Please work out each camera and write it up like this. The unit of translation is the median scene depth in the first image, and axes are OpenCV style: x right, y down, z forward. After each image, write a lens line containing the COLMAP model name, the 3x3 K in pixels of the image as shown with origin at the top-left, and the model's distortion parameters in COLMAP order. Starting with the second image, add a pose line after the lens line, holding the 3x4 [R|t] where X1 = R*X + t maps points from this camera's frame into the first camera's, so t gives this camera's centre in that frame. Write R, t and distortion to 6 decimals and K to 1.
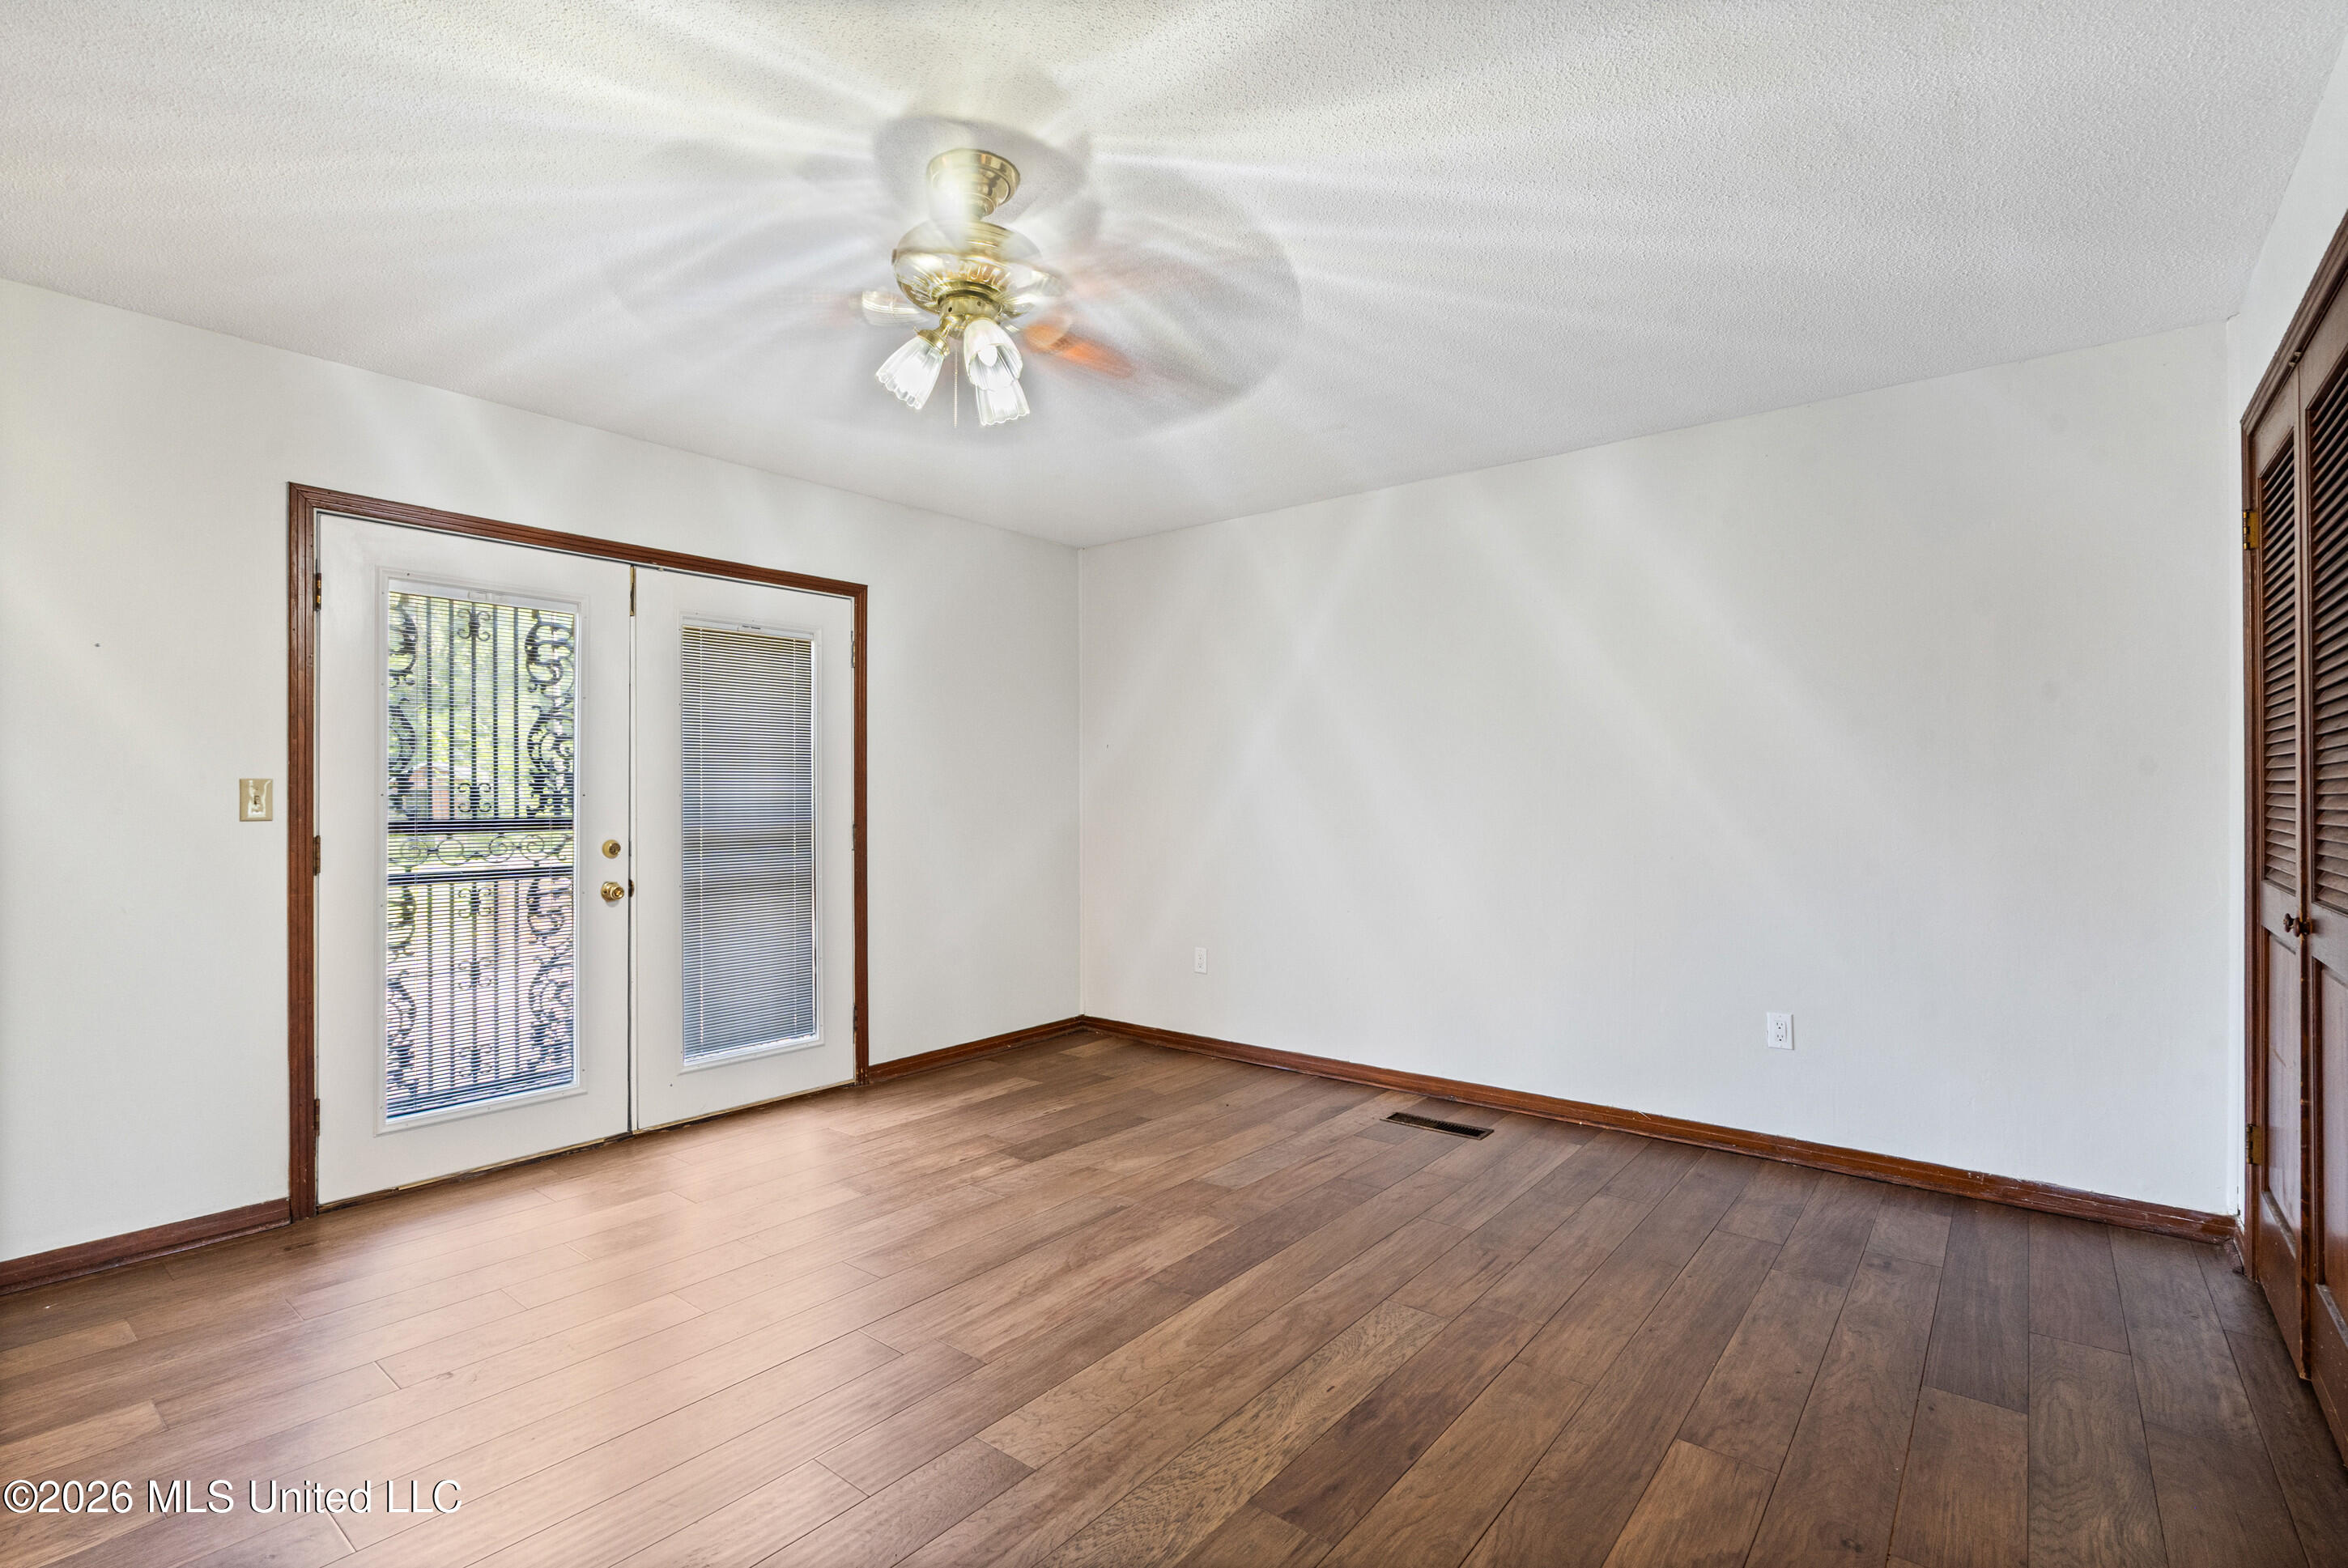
lens RADIAL K [[1074.0, 0, 1149.3], [0, 1074.0, 807.3], [0, 0, 1]] dist [-0.003781, 0.000116]
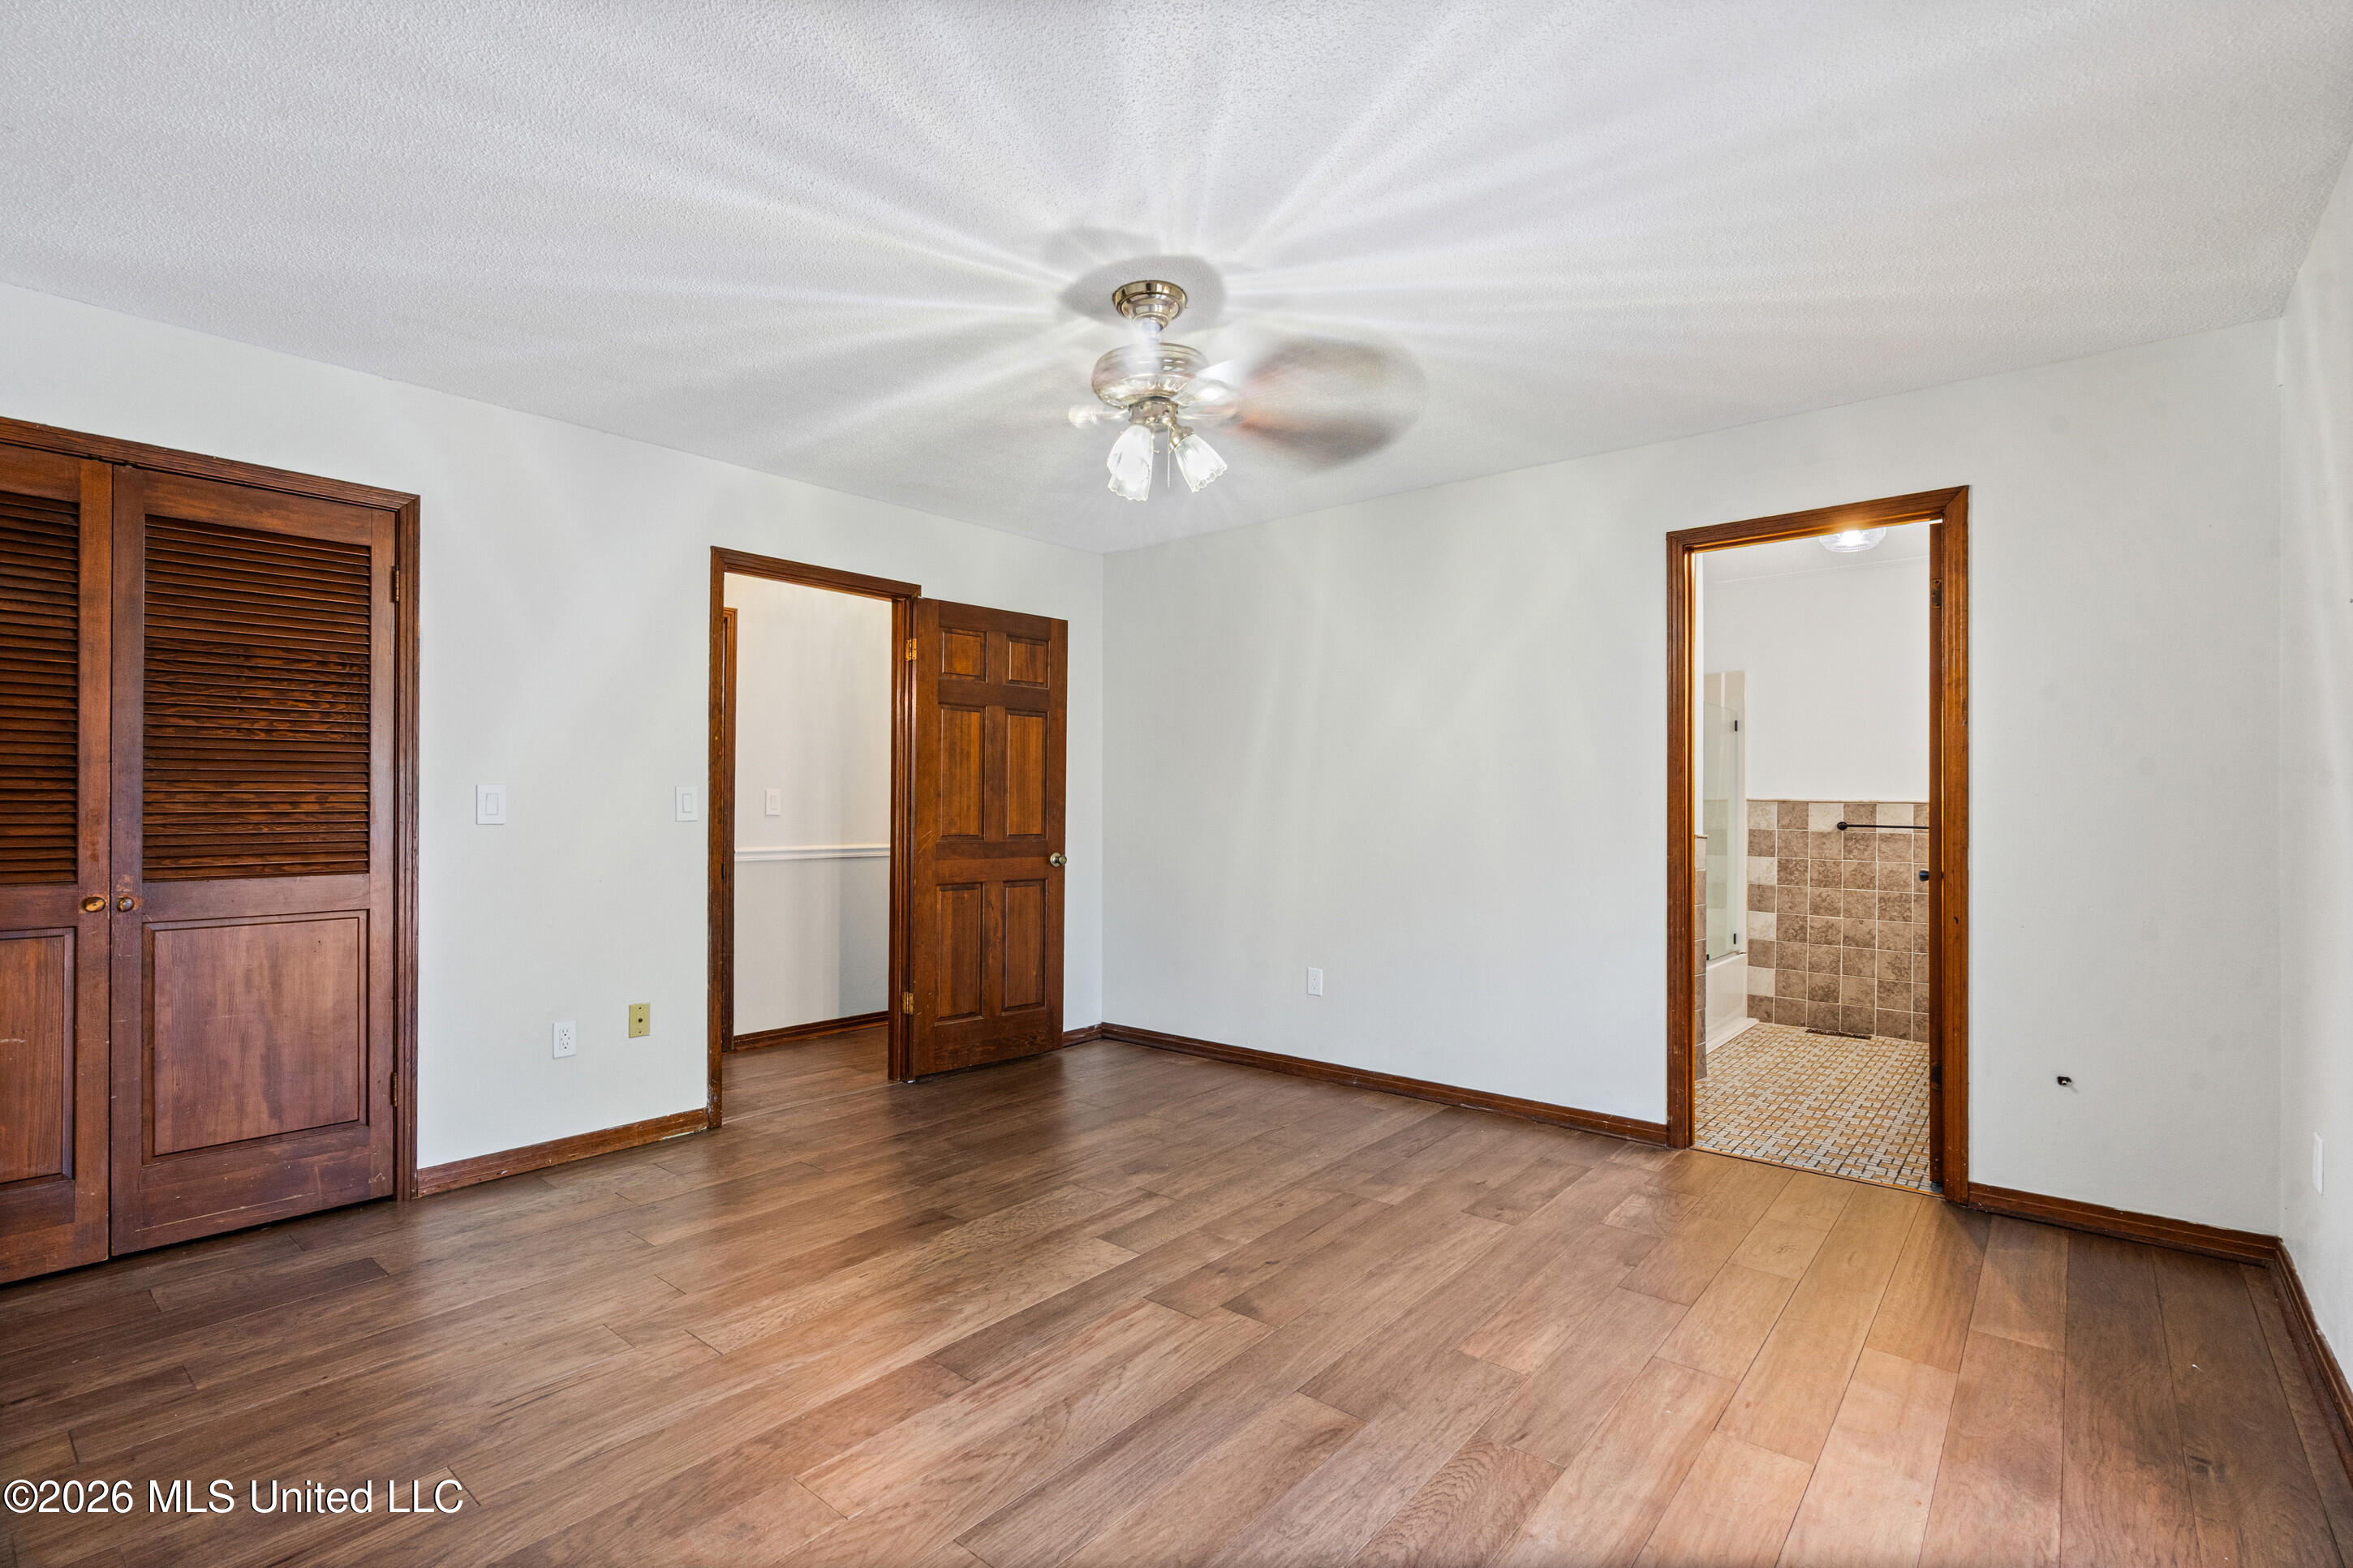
lens RADIAL K [[1076.2, 0, 1151.8], [0, 1076.2, 807.4], [0, 0, 1]] dist [-0.003781, 0.000116]
pose [[-0.999826, 0.001956, 0.018530, -0.176747], [0.002131, 0.999954, 0.009397, -0.015600], [-0.018510, 0.009435, -0.999784, 2.069348]]
